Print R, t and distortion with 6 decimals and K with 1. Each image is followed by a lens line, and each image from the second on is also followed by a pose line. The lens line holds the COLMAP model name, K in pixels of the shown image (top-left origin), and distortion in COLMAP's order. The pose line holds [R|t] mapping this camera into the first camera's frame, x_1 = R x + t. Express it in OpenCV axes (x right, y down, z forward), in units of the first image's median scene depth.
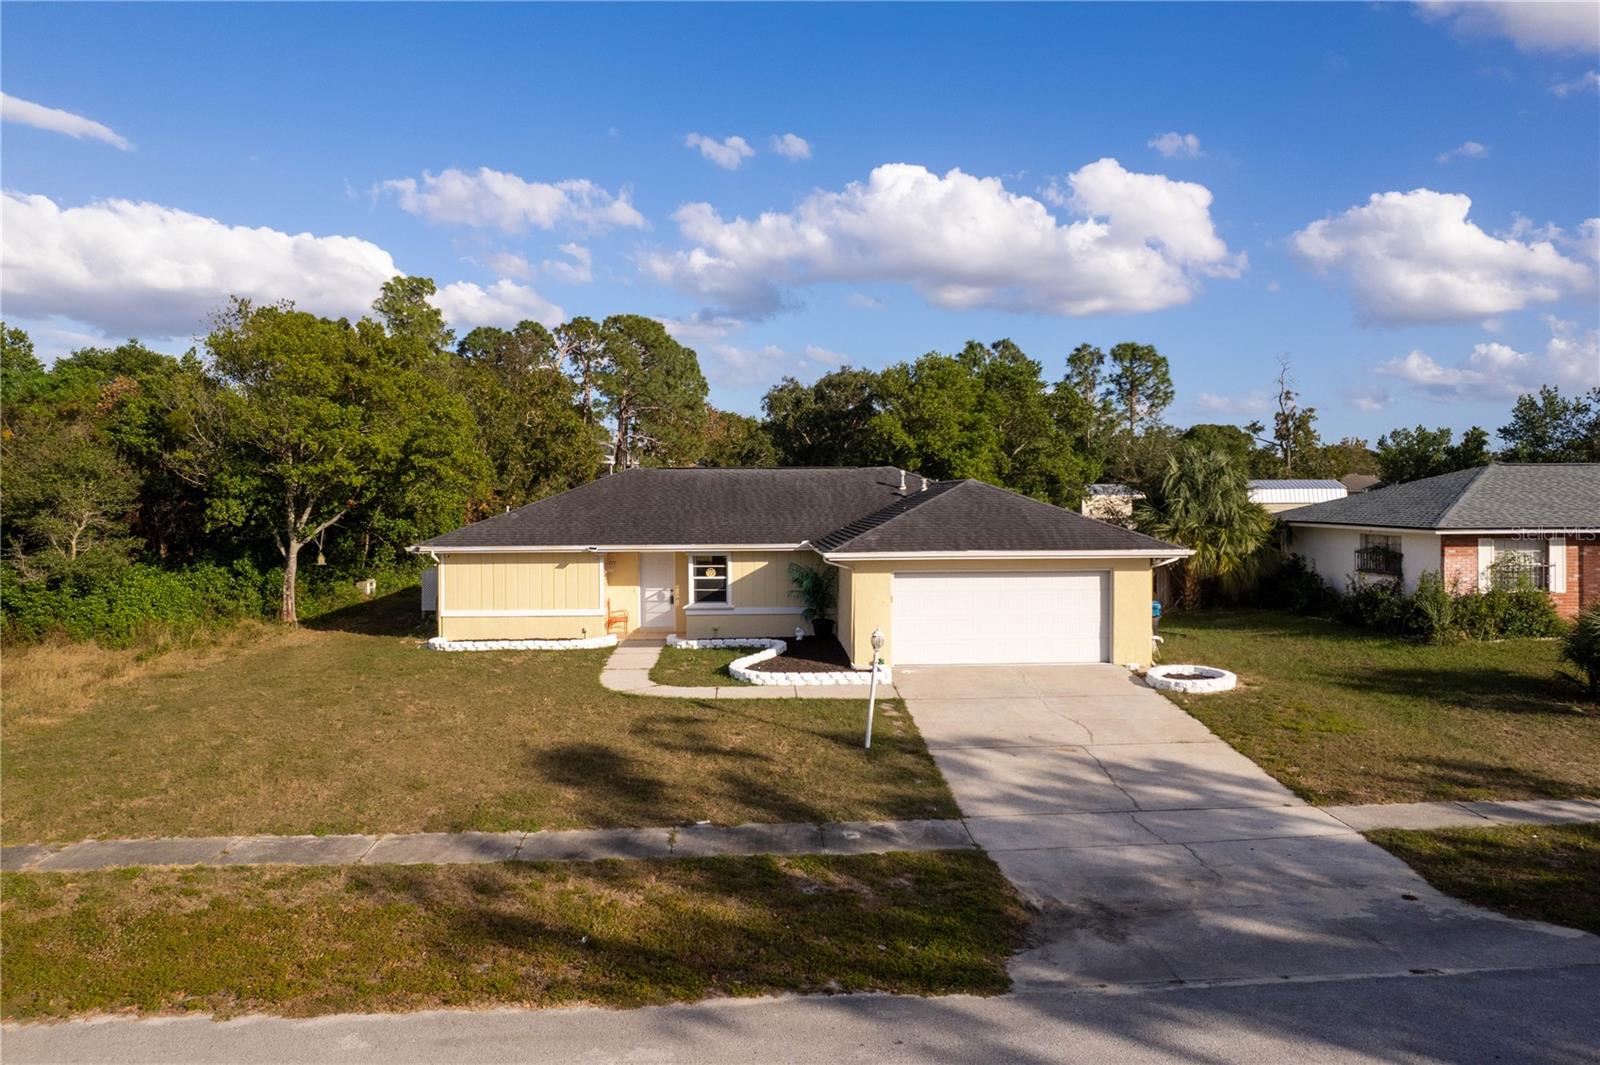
lens RADIAL K [[1080.8, 0, 778.7], [0, 1080.8, 497.6], [0, 0, 1]] dist [-0.051072, 0.023428]
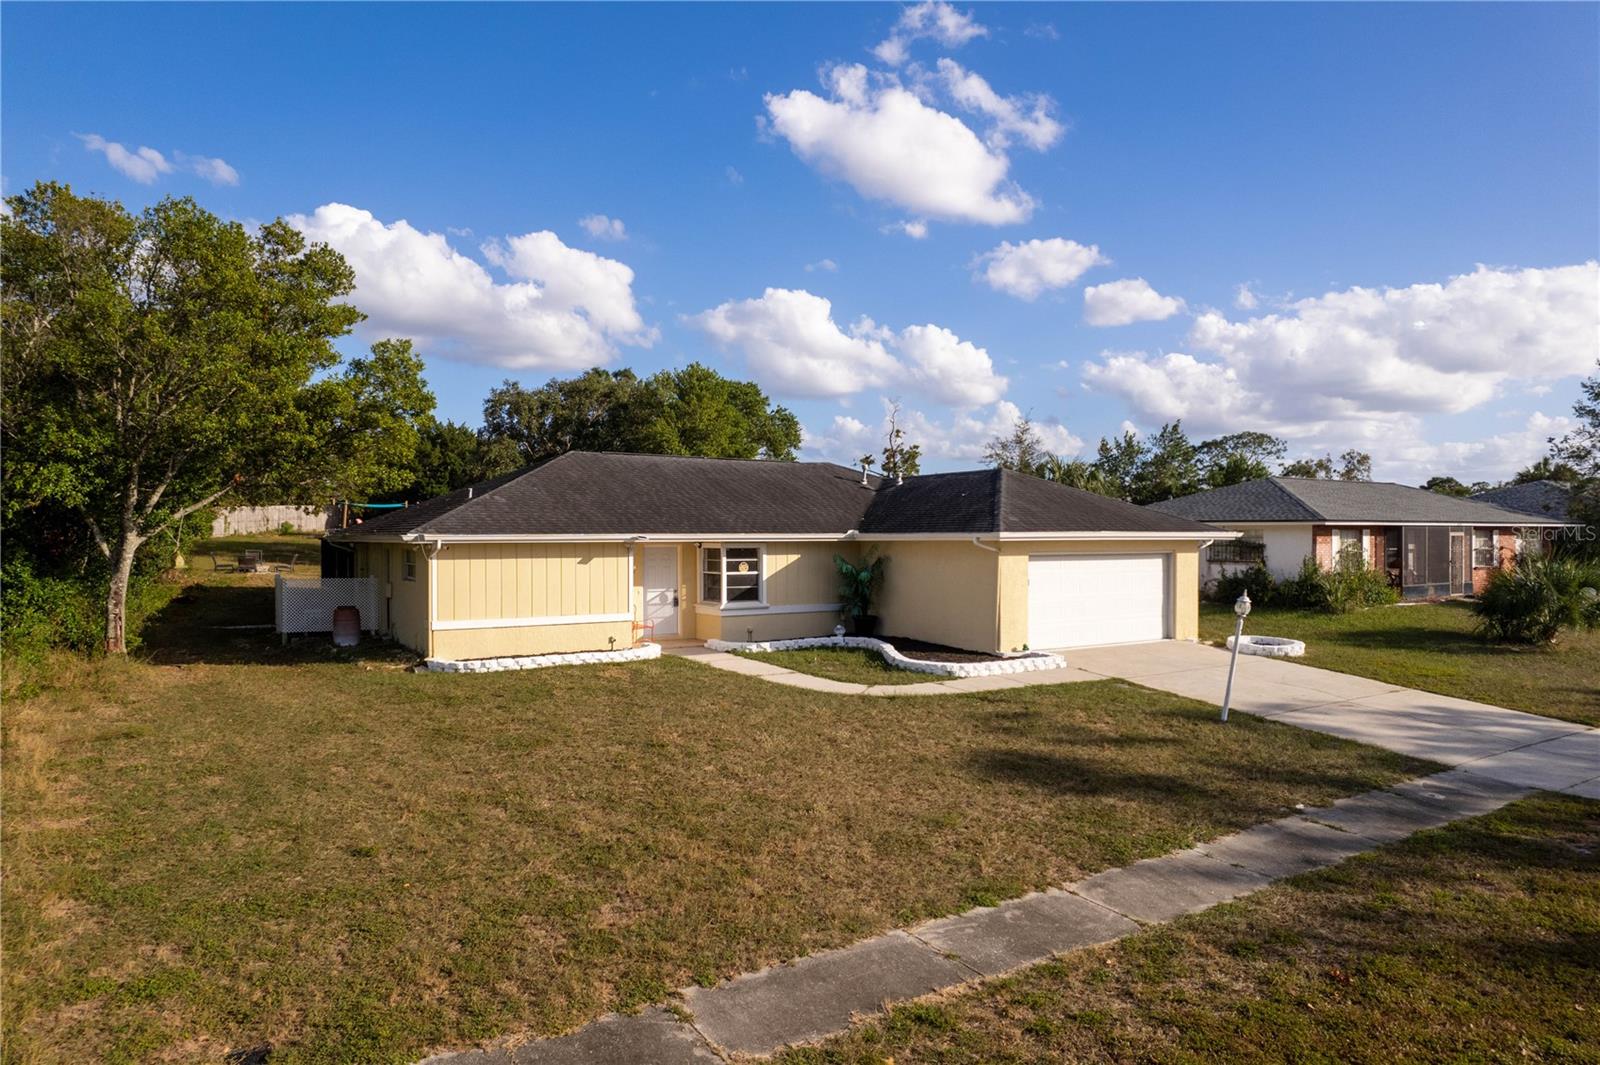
lens RADIAL K [[1020.0, 0, 783.4], [0, 1020.0, 532.8], [0, 0, 1]] dist [-0.057582, 0.041029]
pose [[0.866226, 0.005197, 0.499626, -0.458324], [-0.003205, 0.999983, -0.004845, 0.046580], [-0.499643, 0.002596, 0.866228, 0.275203]]
